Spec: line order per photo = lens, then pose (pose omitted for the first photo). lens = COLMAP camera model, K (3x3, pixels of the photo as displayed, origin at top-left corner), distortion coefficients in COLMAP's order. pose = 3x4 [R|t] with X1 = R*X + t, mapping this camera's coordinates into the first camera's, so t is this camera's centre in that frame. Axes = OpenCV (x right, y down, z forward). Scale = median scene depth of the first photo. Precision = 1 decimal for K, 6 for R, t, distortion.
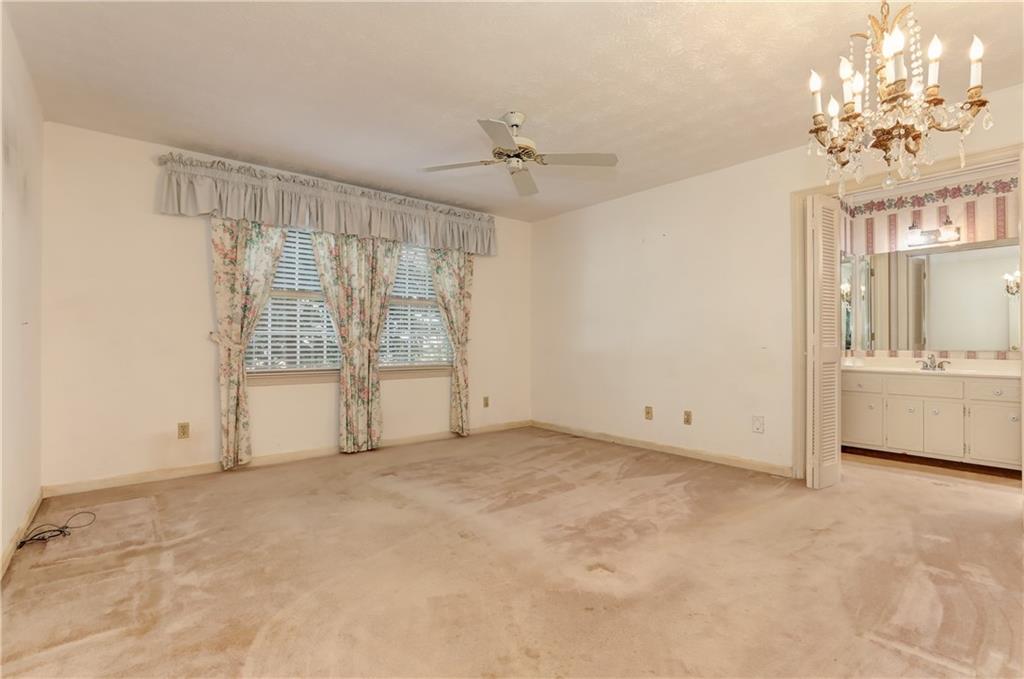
lens RADIAL K [[487.4, 0, 512.0], [0, 487.4, 339.5], [0, 0, 1]] dist [-0.001387, -0.000030]
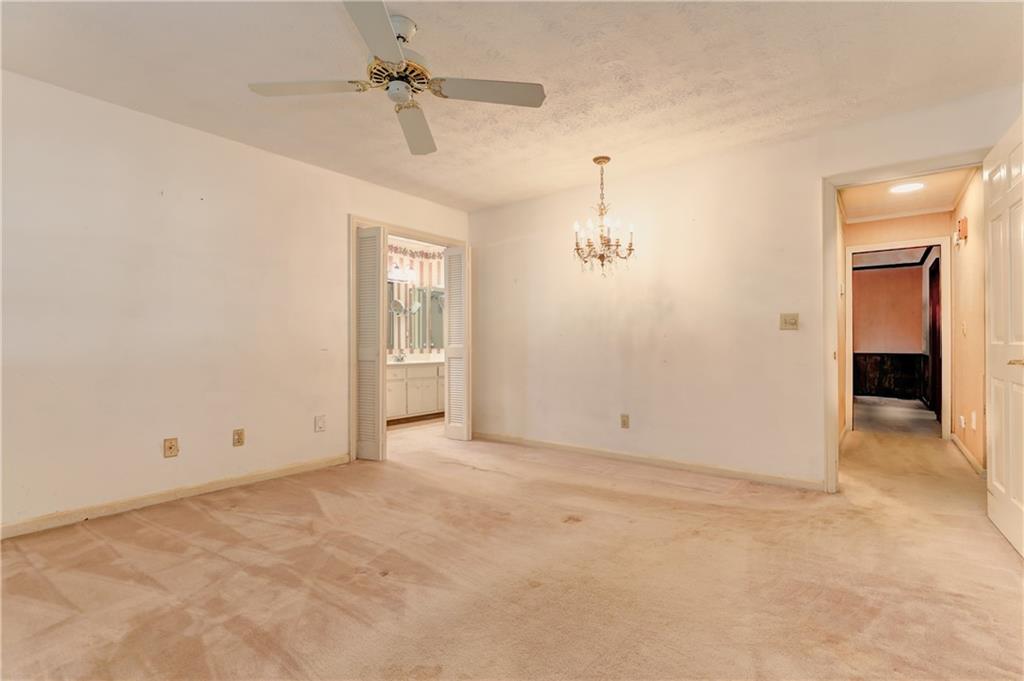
lens RADIAL K [[487.4, 0, 512.0], [0, 487.4, 340.5], [0, 0, 1]] dist [-0.001387, -0.000030]
pose [[-0.239506, 0.016001, 0.970763, -0.713689], [-0.003126, 0.999846, -0.017252, 0.016692], [-0.970890, -0.007167, -0.239419, 1.012359]]
